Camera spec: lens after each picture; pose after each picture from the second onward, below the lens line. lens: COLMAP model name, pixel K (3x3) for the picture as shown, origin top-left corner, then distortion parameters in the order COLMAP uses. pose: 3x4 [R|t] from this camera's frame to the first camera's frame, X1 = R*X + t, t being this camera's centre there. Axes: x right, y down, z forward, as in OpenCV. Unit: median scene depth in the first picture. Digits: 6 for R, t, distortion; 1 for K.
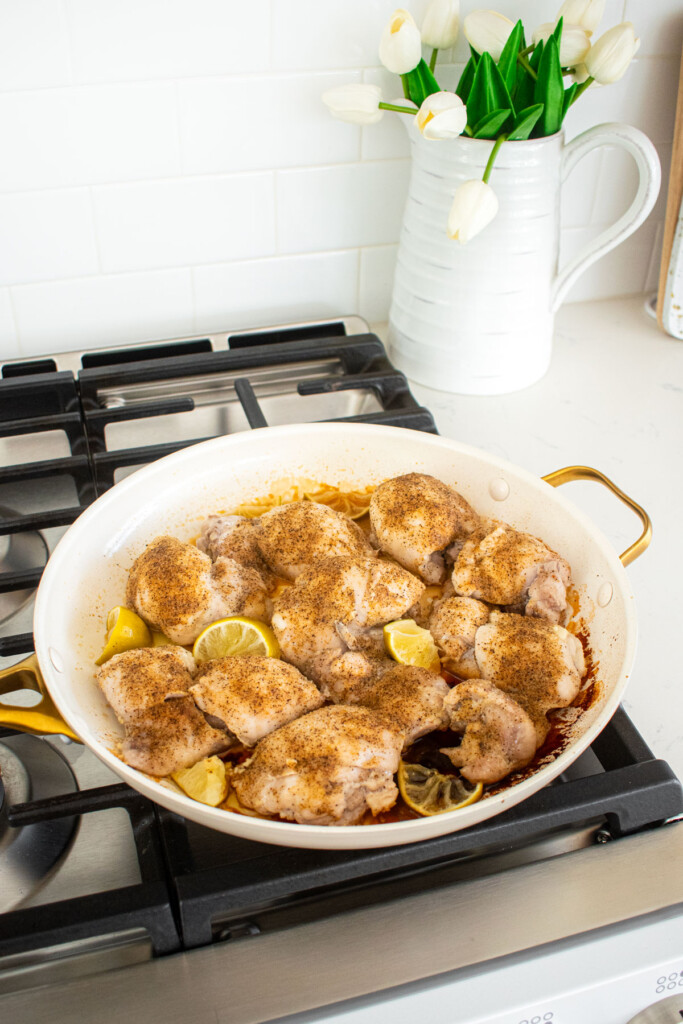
lens RADIAL K [[1076.2, 0, 341.5], [0, 1076.2, 512.0], [0, 0, 1]] dist [-0.015185, -0.007028]
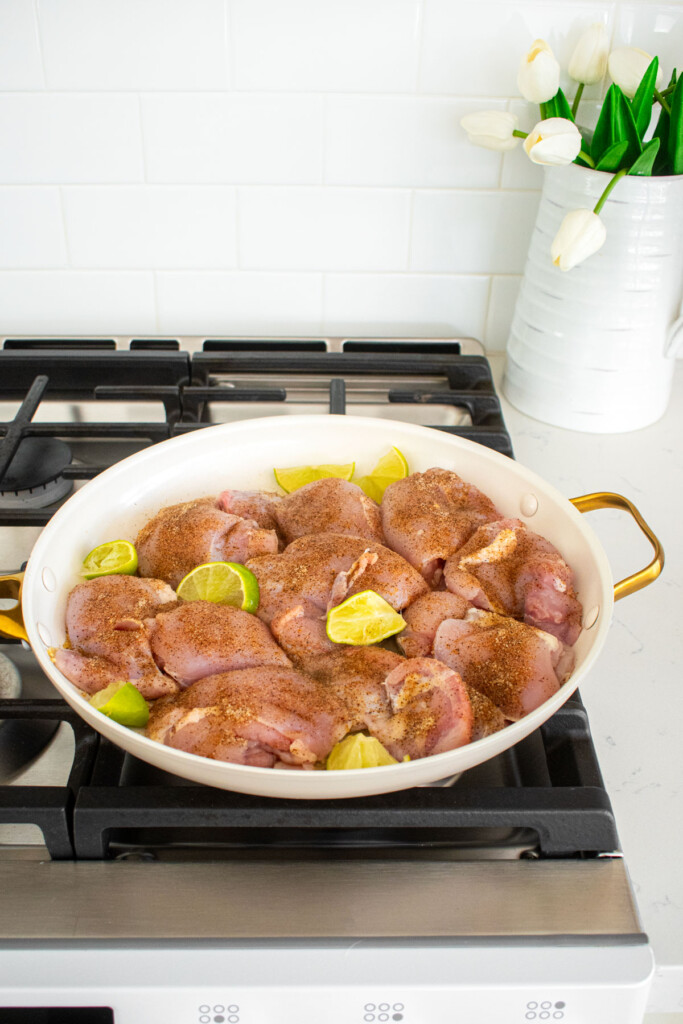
lens RADIAL K [[1076.2, 0, 341.5], [0, 1076.2, 512.0], [0, 0, 1]] dist [-0.015185, -0.007028]
pose [[0.962954, 0.156045, -0.219932, 0.163399], [-0.167646, 0.985226, -0.034994, 0.039410], [0.211222, 0.070569, 0.974887, -0.000145]]
